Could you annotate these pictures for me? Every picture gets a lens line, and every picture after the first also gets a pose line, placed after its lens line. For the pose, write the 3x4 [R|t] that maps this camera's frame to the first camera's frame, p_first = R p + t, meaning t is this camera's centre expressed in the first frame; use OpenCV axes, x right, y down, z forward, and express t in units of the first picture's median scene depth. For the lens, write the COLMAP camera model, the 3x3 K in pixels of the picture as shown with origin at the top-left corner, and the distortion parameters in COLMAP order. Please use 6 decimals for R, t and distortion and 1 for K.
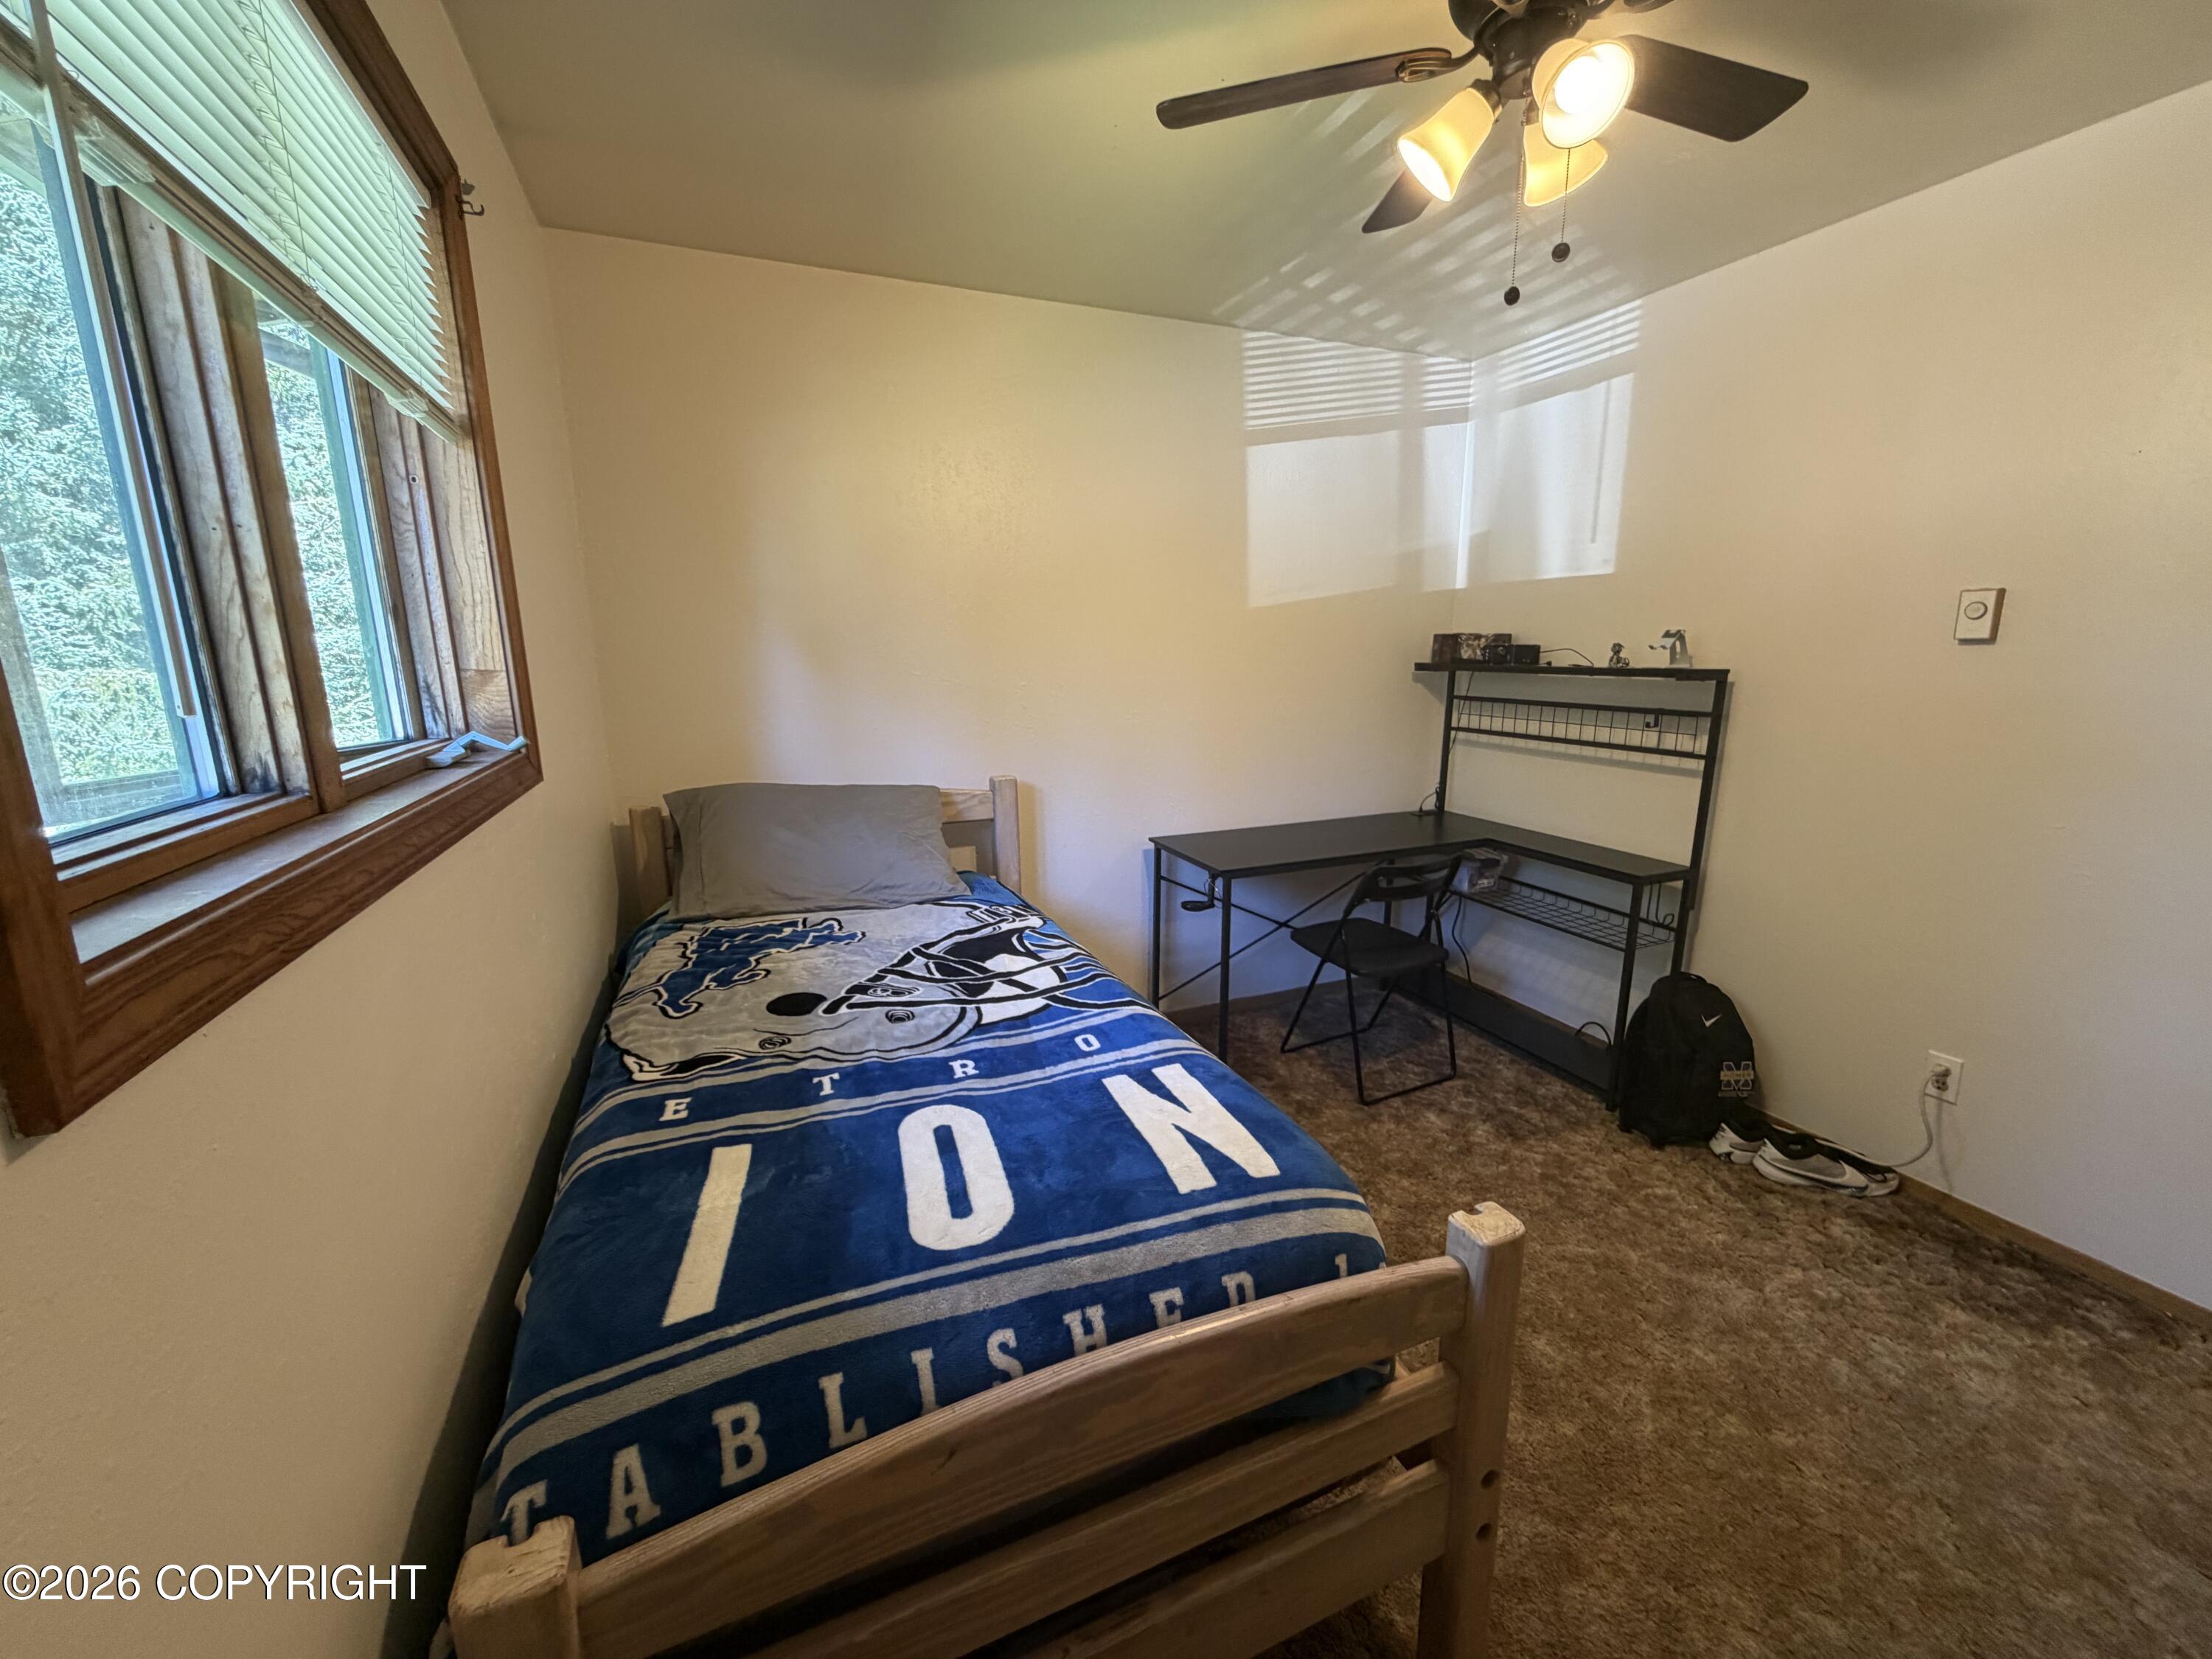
lens RADIAL K [[886.4, 0, 1104.4], [0, 886.4, 831.6], [0, 0, 1]] dist [0.001695, -0.000042]
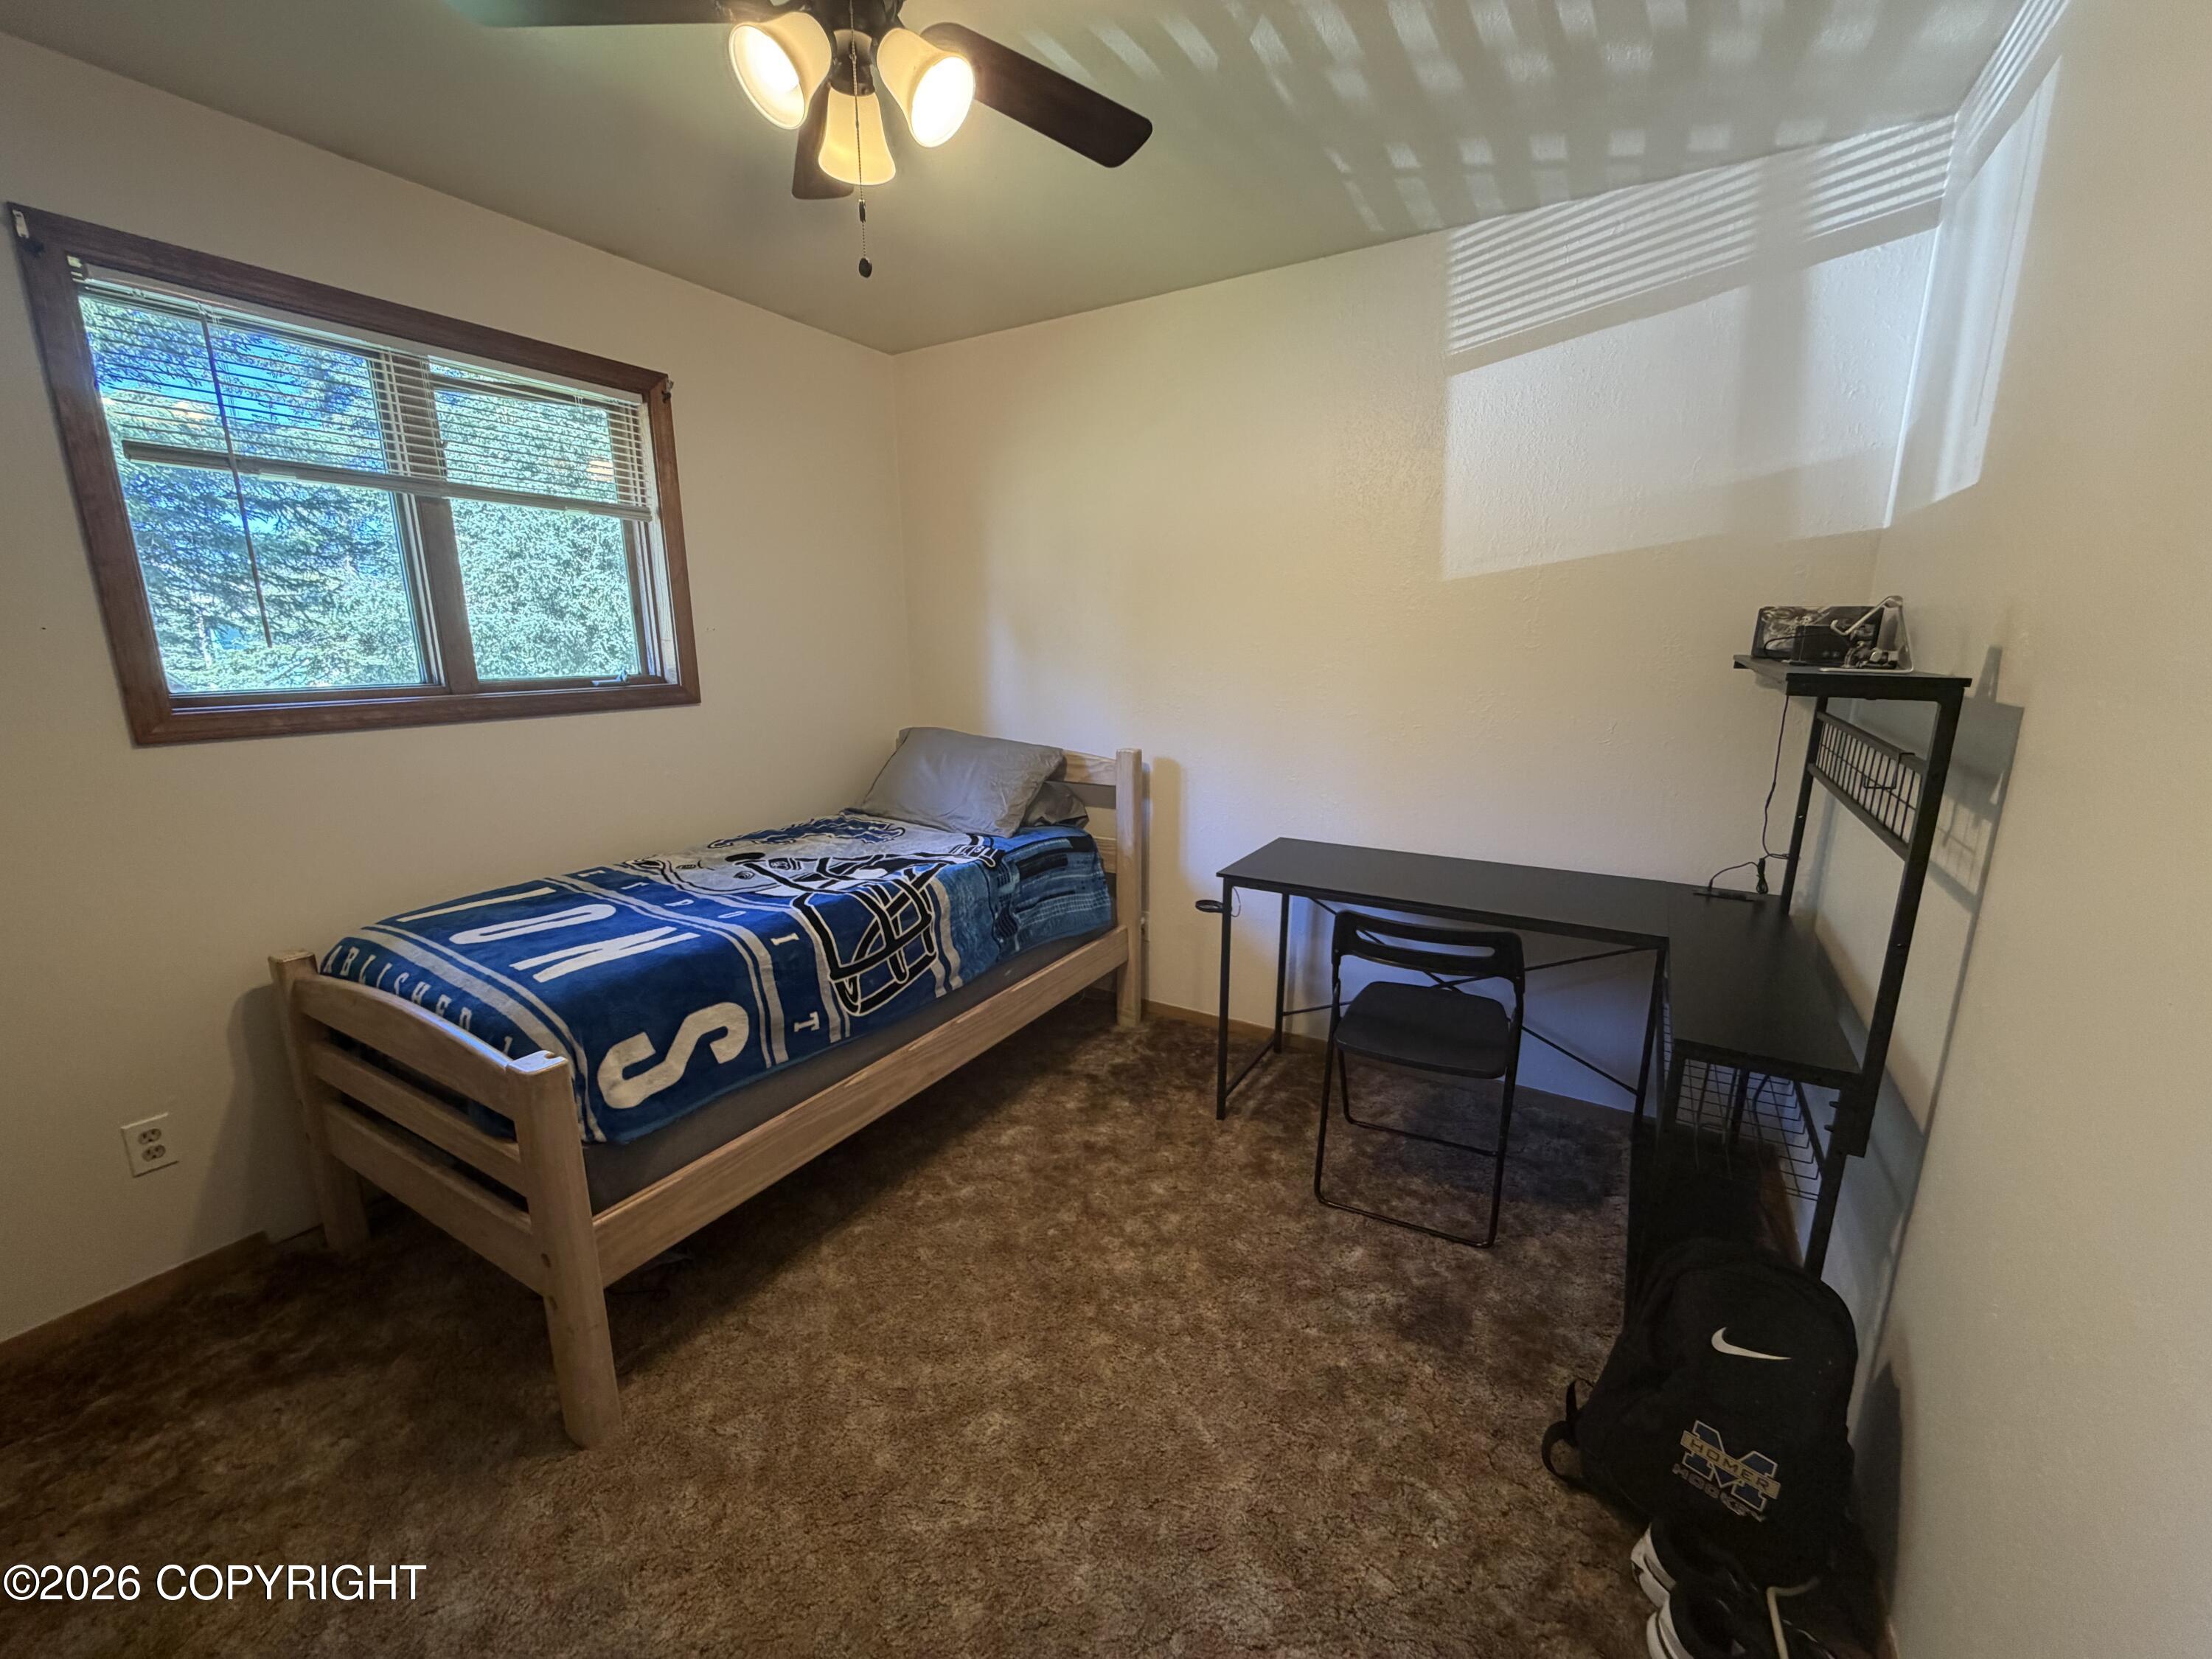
lens RADIAL K [[886.4, 0, 1099.4], [0, 886.4, 831.8], [0, 0, 1]] dist [0.001695, -0.000042]
pose [[0.583471, 0.182381, -0.791391, 0.844920], [-0.168130, 0.980474, 0.101999, -0.077052], [0.794540, 0.073543, 0.602741, 0.372987]]
